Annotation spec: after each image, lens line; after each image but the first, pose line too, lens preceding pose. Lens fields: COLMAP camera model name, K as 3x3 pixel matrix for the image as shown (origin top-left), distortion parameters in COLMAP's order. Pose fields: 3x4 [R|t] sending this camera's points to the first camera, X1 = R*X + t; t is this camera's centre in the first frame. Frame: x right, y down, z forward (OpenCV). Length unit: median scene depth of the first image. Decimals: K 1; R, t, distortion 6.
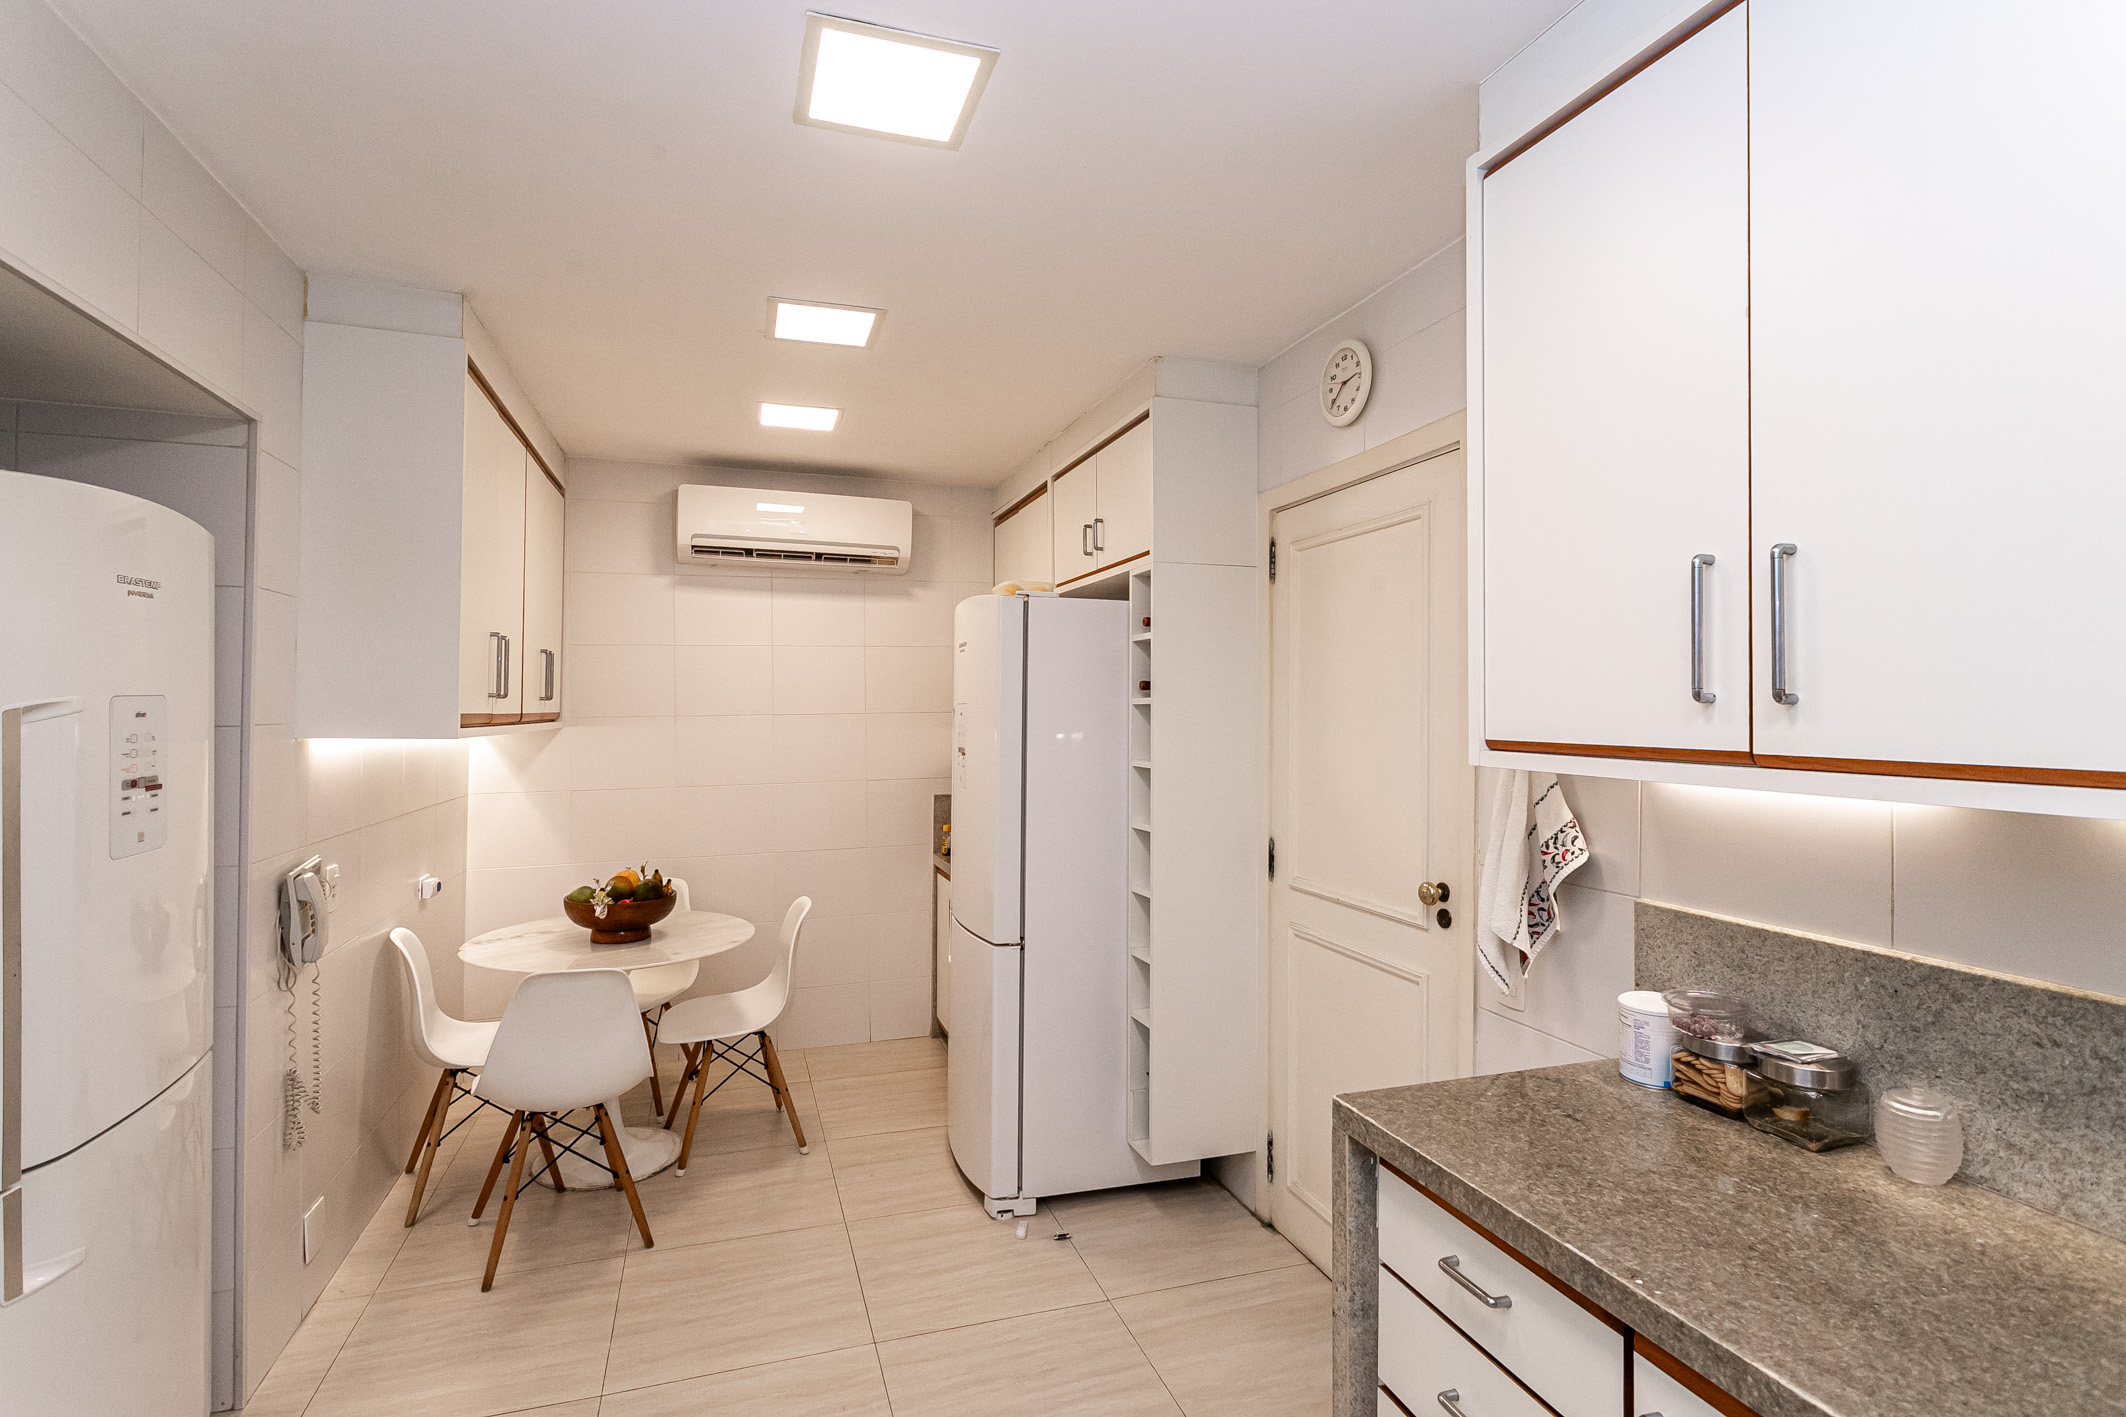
lens RADIAL K [[1004.9, 0, 1063.7], [0, 1004.9, 702.8], [0, 0, 1]] dist [0.000931, 0.001101]
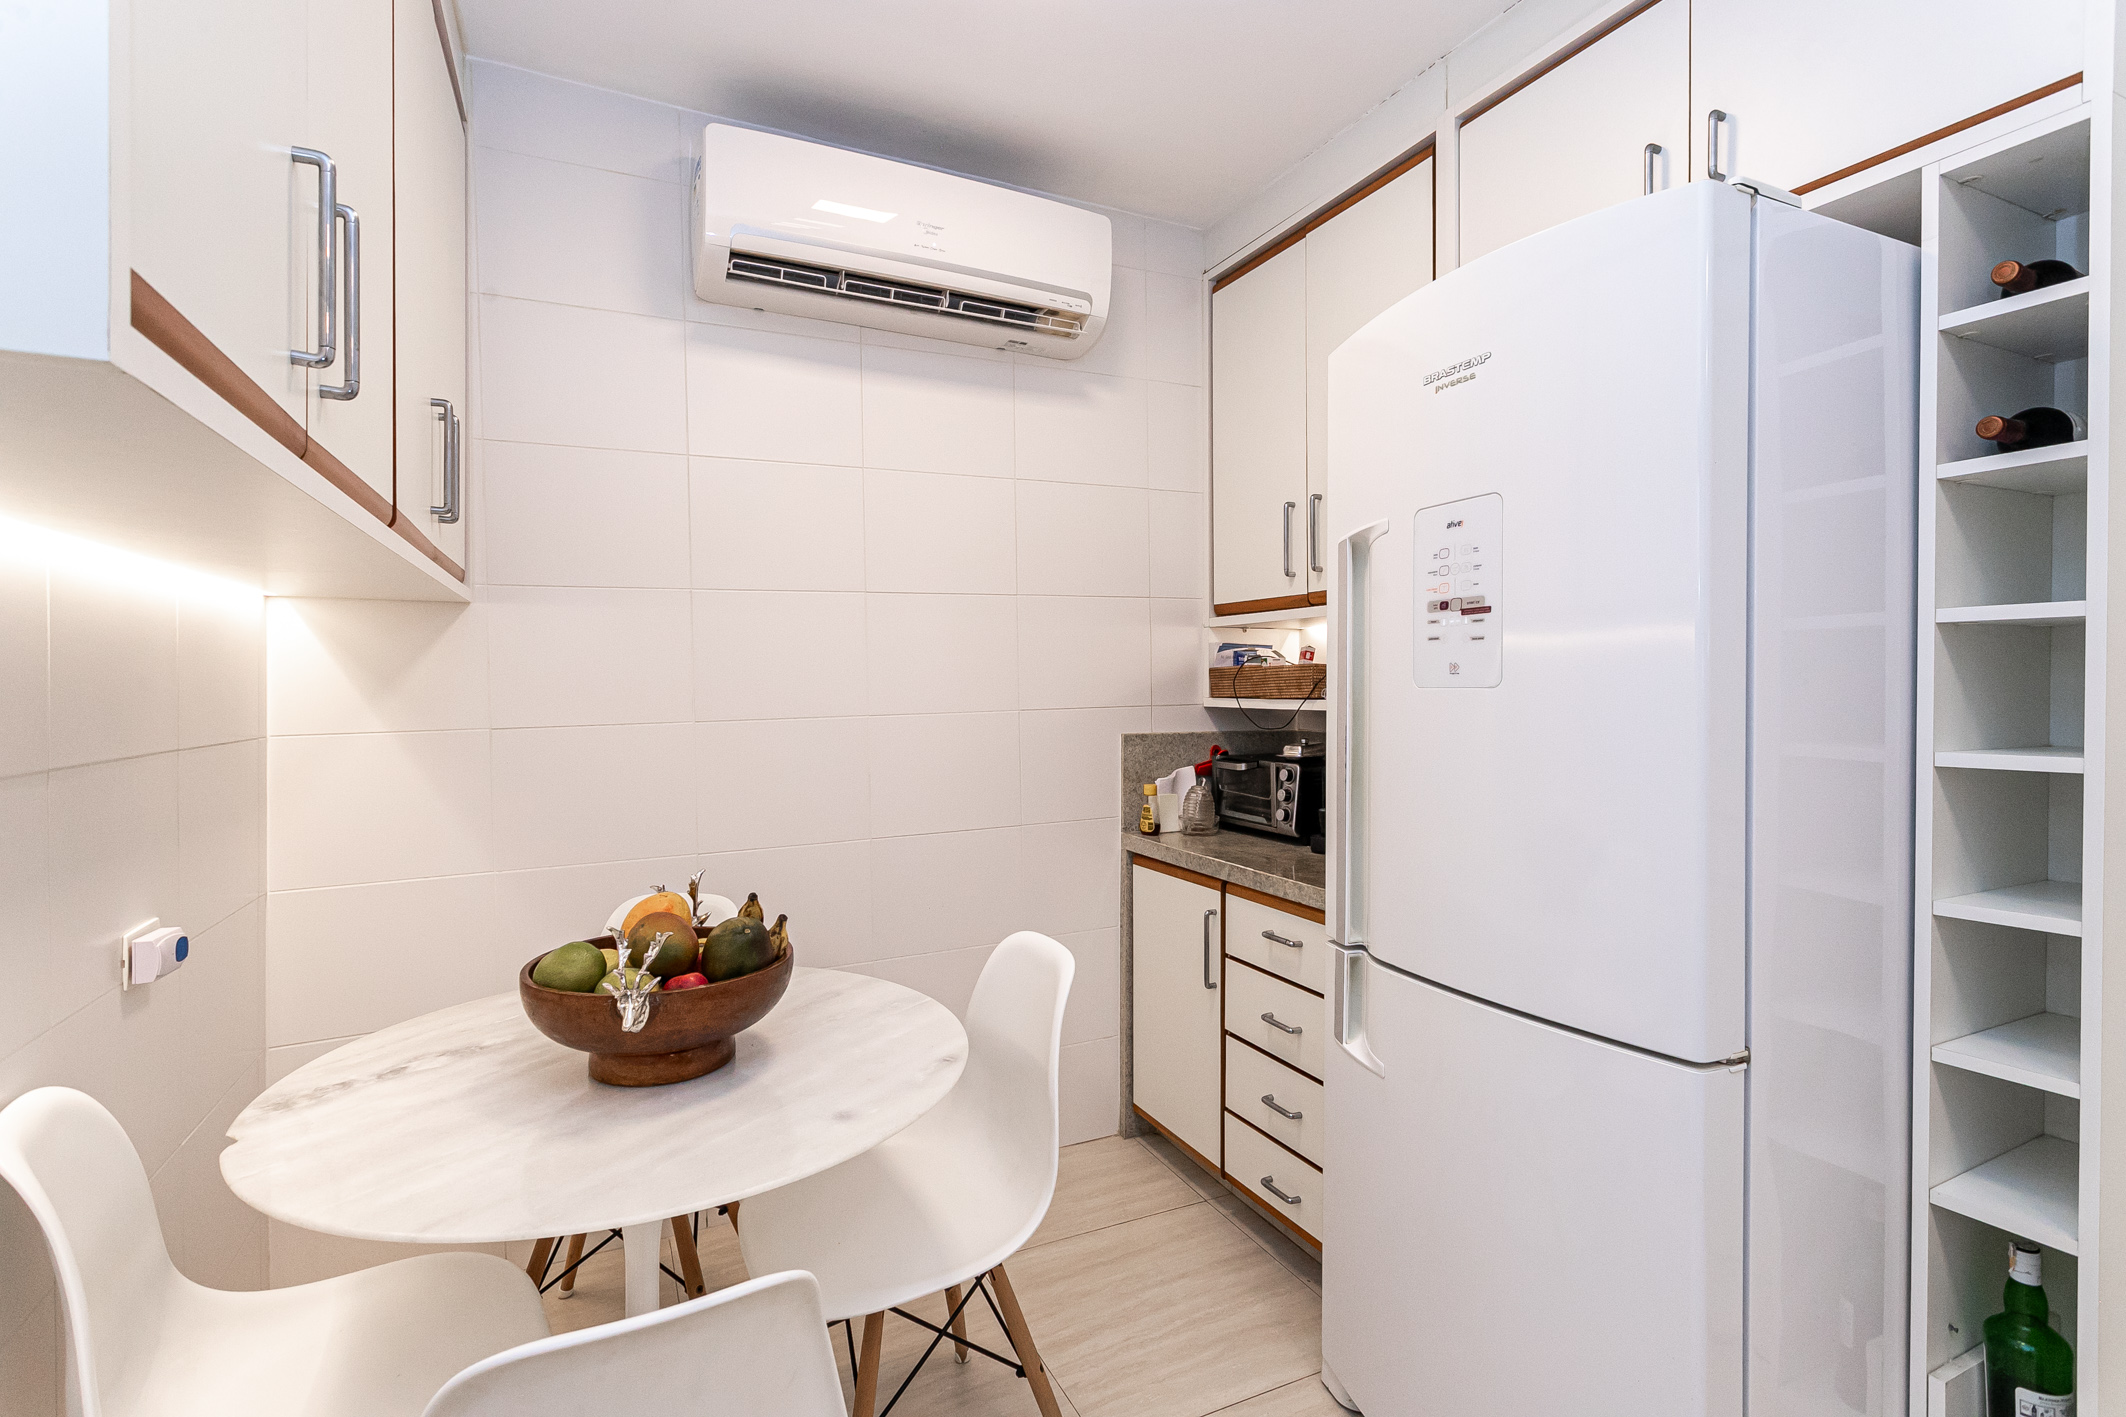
lens RADIAL K [[984.1, 0, 1063.6], [0, 984.1, 699.5], [0, 0, 1]] dist [-0.000789, 0.000313]
pose [[0.992114, -0.007956, 0.125088, -0.273936], [0.004801, 0.999663, 0.025507, 0.063820], [-0.125249, -0.024705, 0.991818, 0.487608]]
